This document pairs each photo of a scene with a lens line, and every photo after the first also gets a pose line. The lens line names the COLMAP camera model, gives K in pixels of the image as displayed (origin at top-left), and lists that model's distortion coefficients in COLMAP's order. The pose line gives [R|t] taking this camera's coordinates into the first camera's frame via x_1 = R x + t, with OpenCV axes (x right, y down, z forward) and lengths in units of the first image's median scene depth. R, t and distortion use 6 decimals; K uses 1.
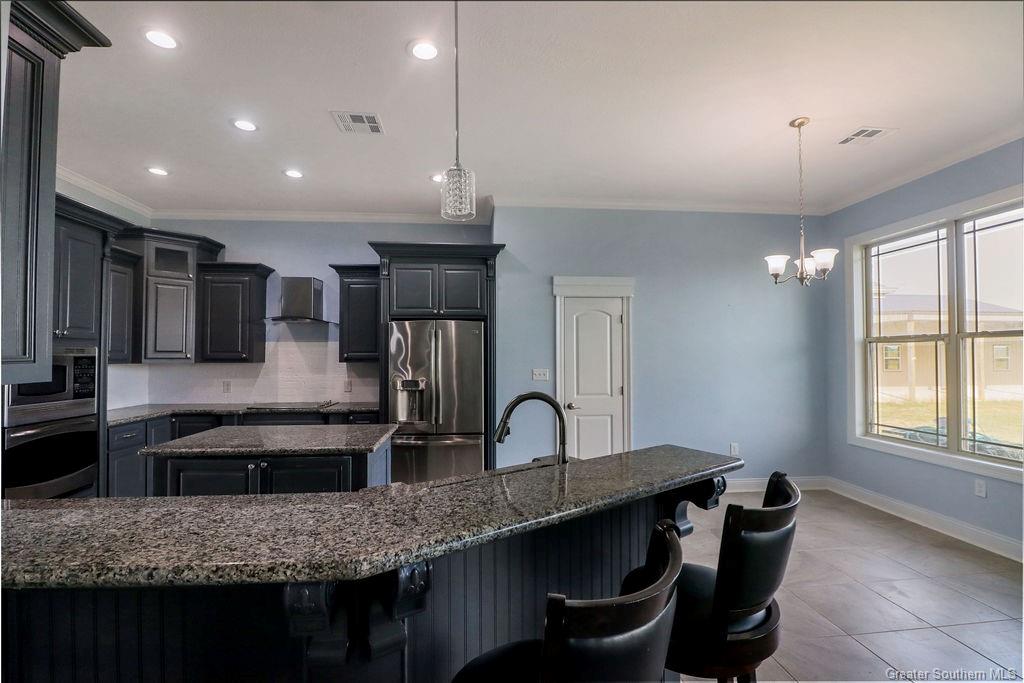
lens RADIAL K [[472.0, 0, 511.9], [0, 472.0, 343.3], [0, 0, 1]] dist [0.001978, -0.017349]
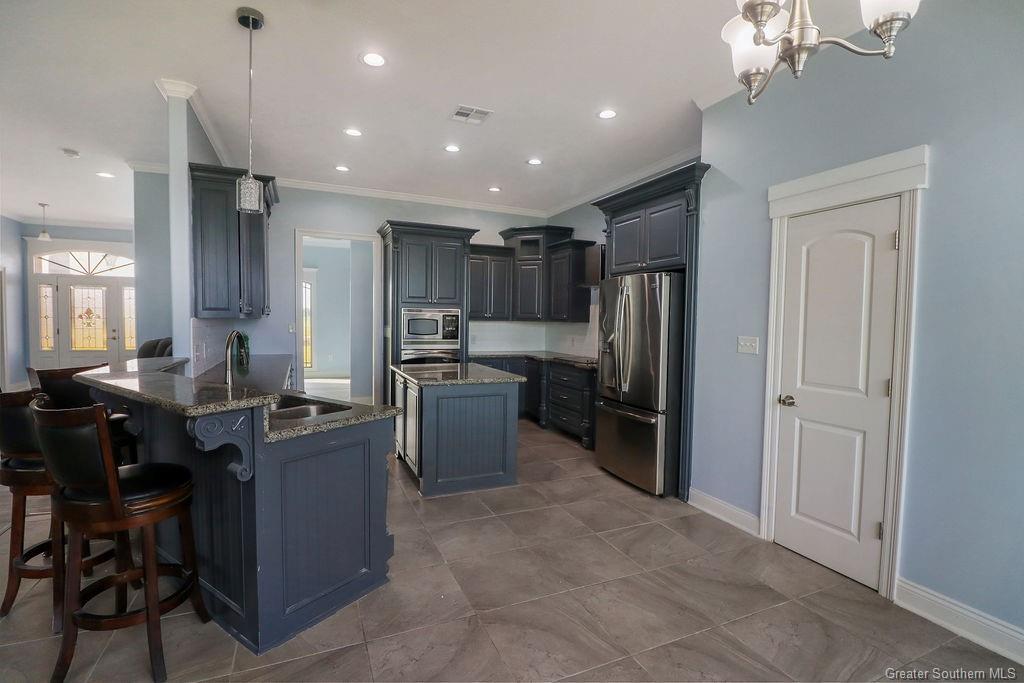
lens RADIAL K [[472.0, 0, 511.9], [0, 472.0, 343.3], [0, 0, 1]] dist [0.001978, -0.017349]
pose [[0.311772, 0.054402, -0.948598, 0.588581], [0.006293, 0.998219, 0.059316, 0.023173], [0.950136, -0.024462, 0.310874, 0.489712]]
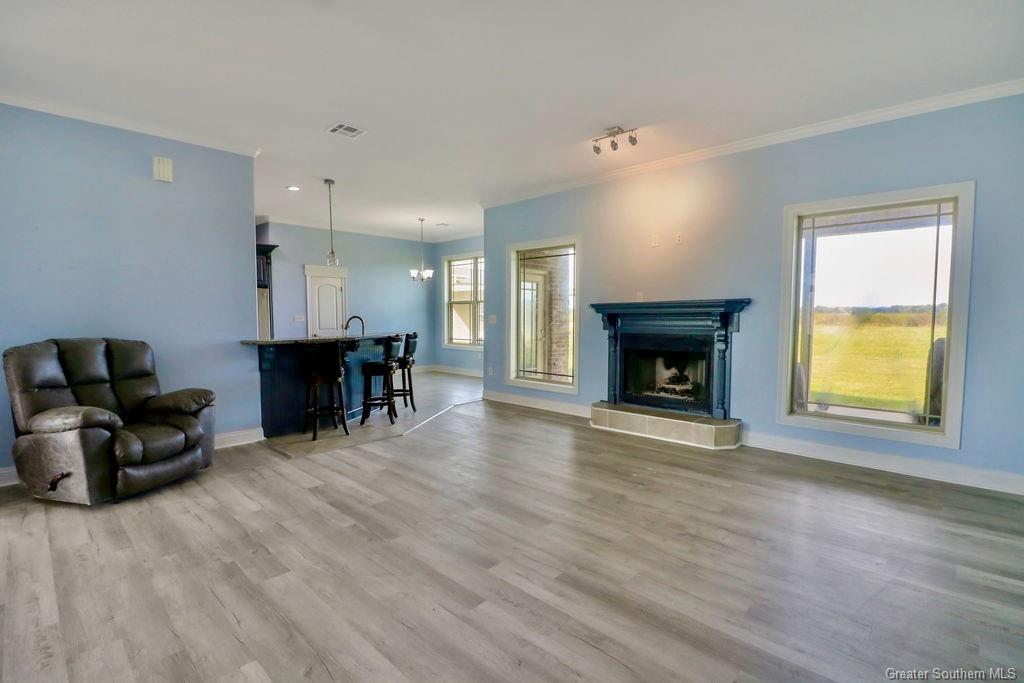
lens RADIAL K [[472.0, 0, 511.9], [0, 472.0, 343.3], [0, 0, 1]] dist [0.001978, -0.017349]
pose [[0.753958, -0.040890, 0.655649, -0.523655], [-0.017238, 0.996486, 0.081969, -0.002555], [-0.656696, -0.073103, 0.750604, -0.928941]]
